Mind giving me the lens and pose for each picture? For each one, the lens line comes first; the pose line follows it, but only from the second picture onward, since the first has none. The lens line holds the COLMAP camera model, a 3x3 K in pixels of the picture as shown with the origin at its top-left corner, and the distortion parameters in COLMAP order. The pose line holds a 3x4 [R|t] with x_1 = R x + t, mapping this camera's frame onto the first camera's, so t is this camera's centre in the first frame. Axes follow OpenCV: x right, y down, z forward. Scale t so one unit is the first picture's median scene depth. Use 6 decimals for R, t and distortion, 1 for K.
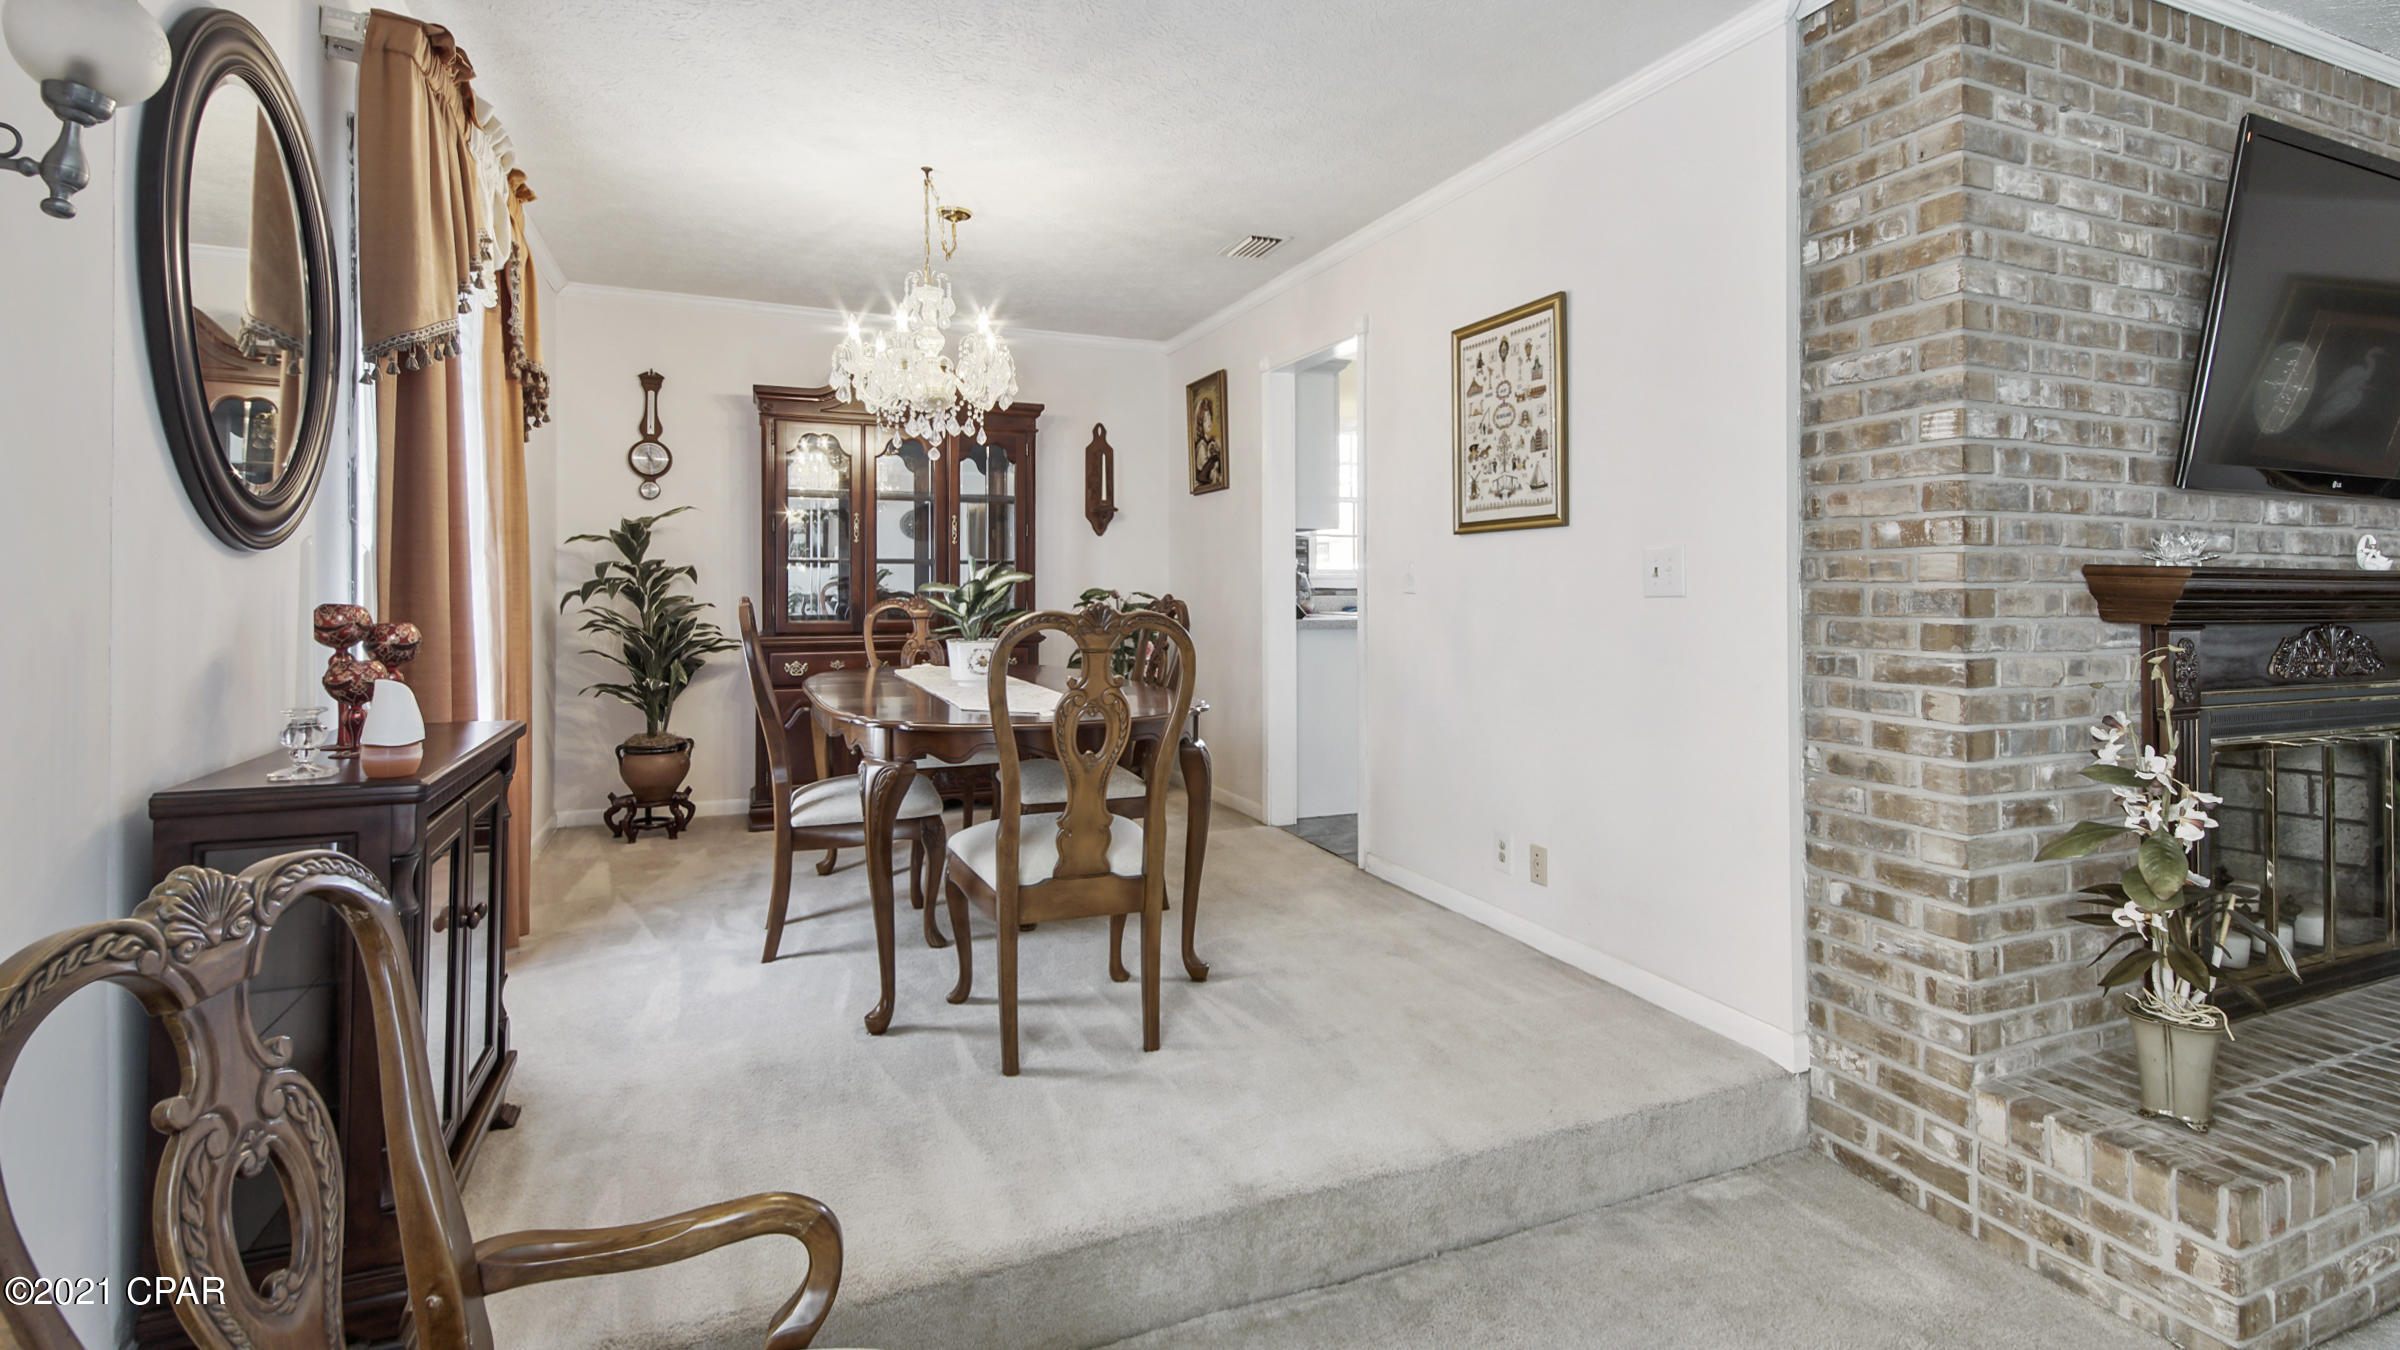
lens RADIAL K [[1070.0, 0, 1192.8], [0, 1070.0, 692.9], [0, 0, 1]] dist [0.034686, -0.022324]
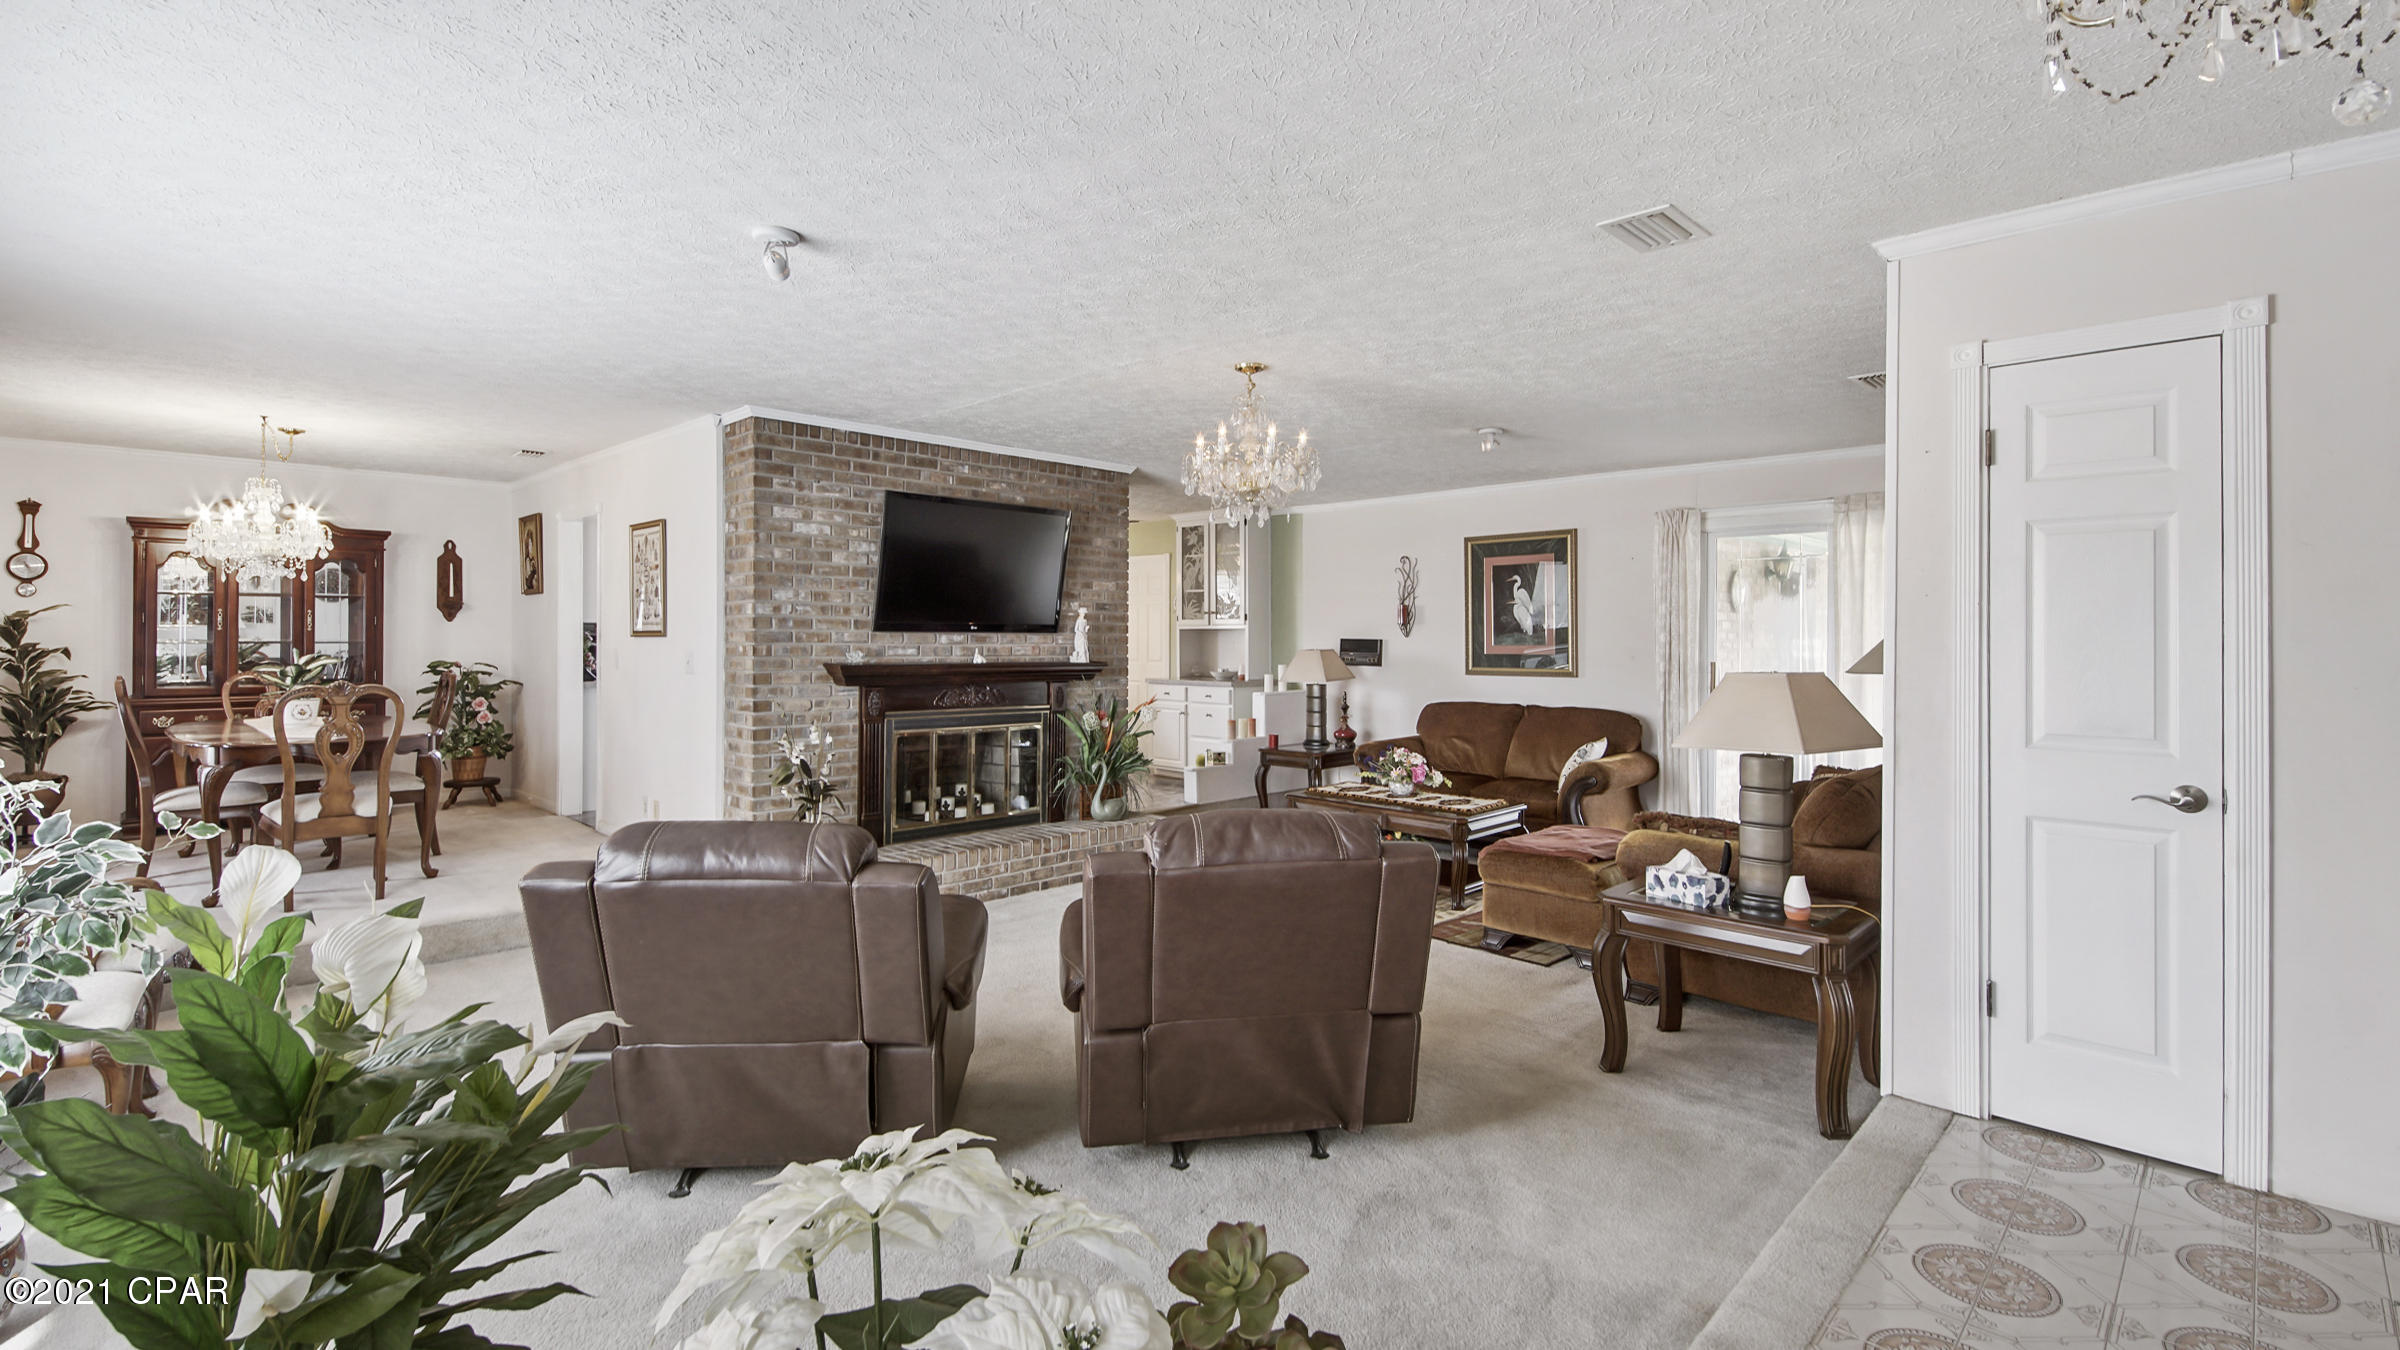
lens RADIAL K [[1070.0, 0, 1192.8], [0, 1070.0, 692.9], [0, 0, 1]] dist [0.034686, -0.022324]
pose [[0.923284, -0.015578, 0.383803, 0.435642], [0.032653, 0.998744, -0.038014, 0.049917], [-0.382728, 0.047630, 0.922632, -1.086238]]
